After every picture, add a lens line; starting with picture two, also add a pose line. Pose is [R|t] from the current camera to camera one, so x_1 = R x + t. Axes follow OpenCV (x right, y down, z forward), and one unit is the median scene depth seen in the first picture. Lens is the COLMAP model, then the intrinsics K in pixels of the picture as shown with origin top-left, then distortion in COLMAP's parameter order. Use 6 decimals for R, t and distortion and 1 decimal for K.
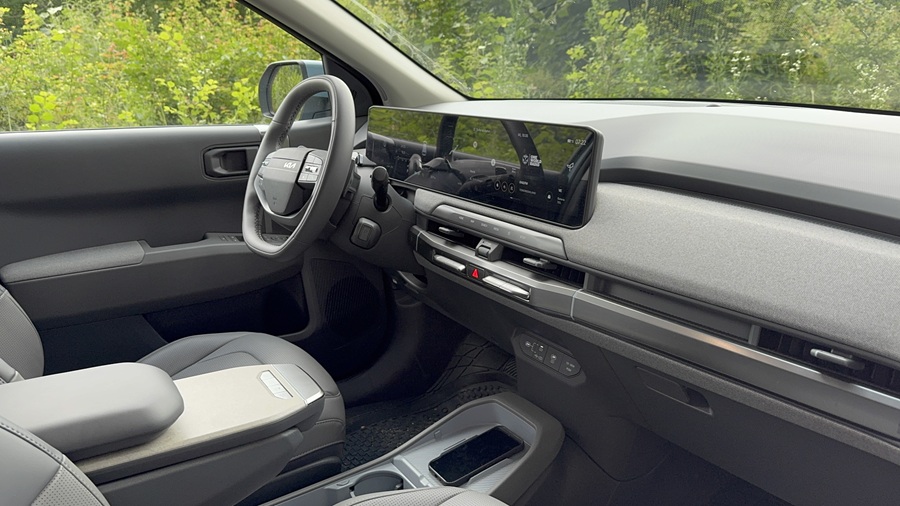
lens RADIAL K [[759.8, 0, 450.0], [0, 759.8, 253.0], [0, 0, 1]] dist [0.141584, -0.304303]
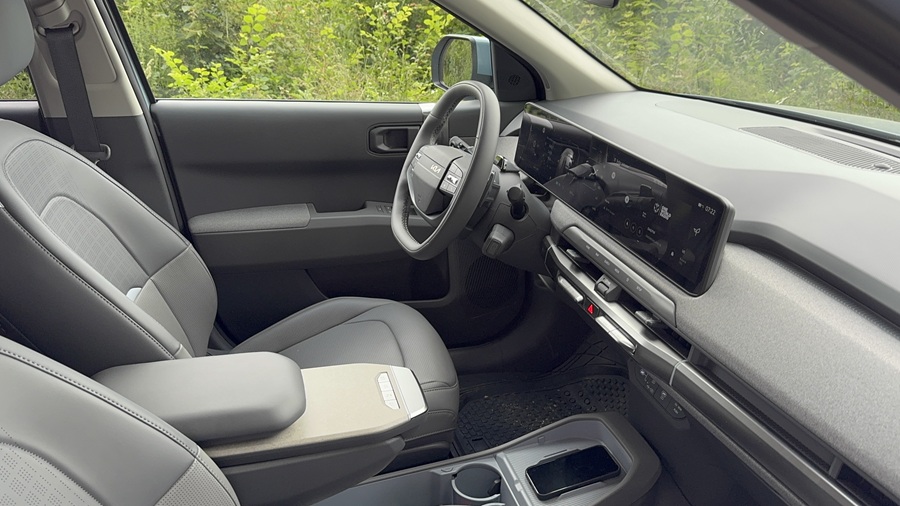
lens RADIAL K [[759.8, 0, 450.0], [0, 759.8, 253.0], [0, 0, 1]] dist [0.141584, -0.304303]
pose [[0.964429, 0.143368, -0.222085, 0.061828], [-0.114786, 0.983938, 0.136714, -0.150507], [0.238118, -0.106359, 0.965395, -0.024515]]
